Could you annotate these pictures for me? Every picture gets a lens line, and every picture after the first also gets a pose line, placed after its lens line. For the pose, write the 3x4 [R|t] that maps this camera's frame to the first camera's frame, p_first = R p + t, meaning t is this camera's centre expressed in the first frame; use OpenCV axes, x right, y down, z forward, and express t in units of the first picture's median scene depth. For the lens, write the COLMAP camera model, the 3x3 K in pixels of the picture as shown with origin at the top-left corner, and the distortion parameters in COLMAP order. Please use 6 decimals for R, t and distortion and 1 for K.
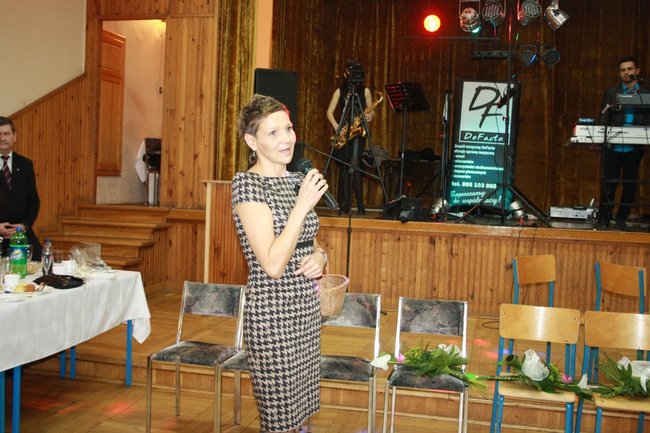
lens RADIAL K [[748.0, 0, 328.8], [0, 748.0, 216.8], [0, 0, 1]] dist [-0.035773, 0.000000]
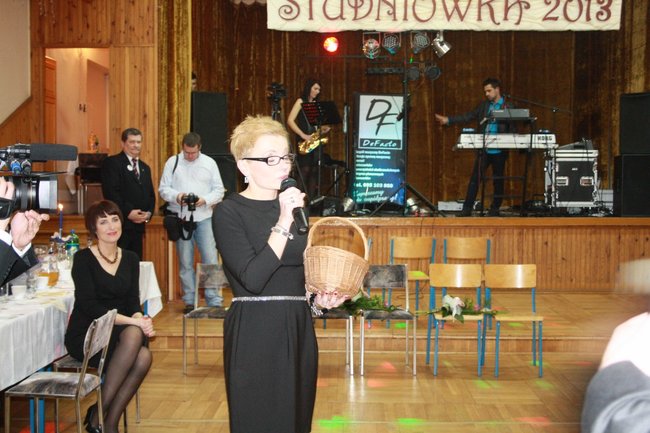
lens RADIAL K [[881.4, 0, 325.8], [0, 881.4, 218.3], [0, 0, 1]] dist [-0.006867, 0.000000]
pose [[0.980245, -0.043909, 0.192852, -0.148686], [0.045836, 0.998934, -0.005538, 0.012914], [-0.192403, 0.014268, 0.981212, -0.332147]]
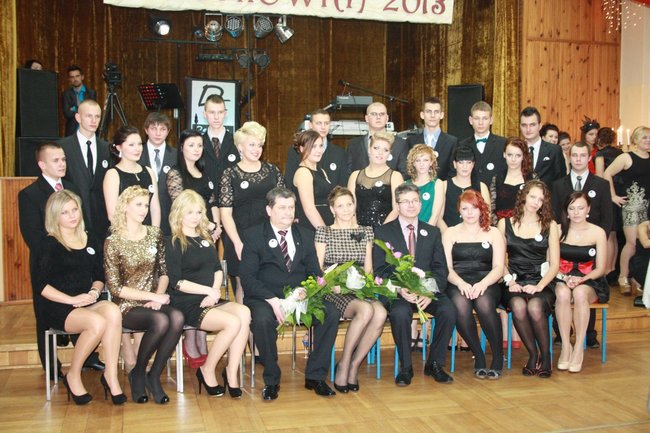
lens RADIAL K [[760.3, 0, 323.8], [0, 760.3, 213.7], [0, 0, 1]] dist [-0.049545, 0.000000]
pose [[0.890850, -0.061537, 0.450111, -0.181855], [0.055210, 0.998105, 0.027184, 0.000155], [-0.450931, 0.000634, 0.892559, -0.122468]]
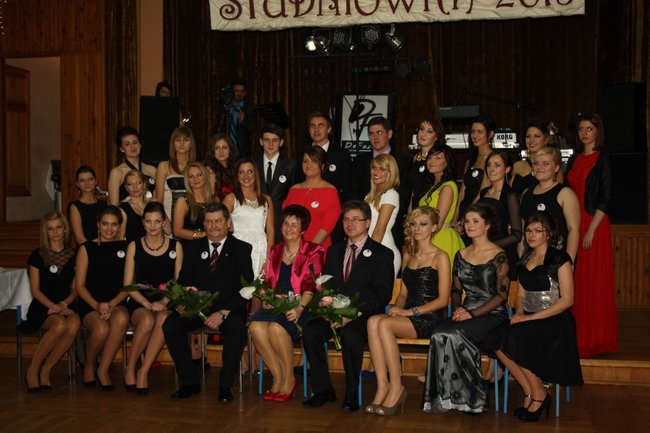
lens RADIAL K [[881.4, 0, 327.3], [0, 881.4, 213.0], [0, 0, 1]] dist [-0.006867, 0.000000]
pose [[0.999010, -0.044472, -0.000659, 0.160426], [0.044445, 0.998755, -0.022634, 0.019702], [0.001665, 0.022582, 0.999744, -0.300529]]
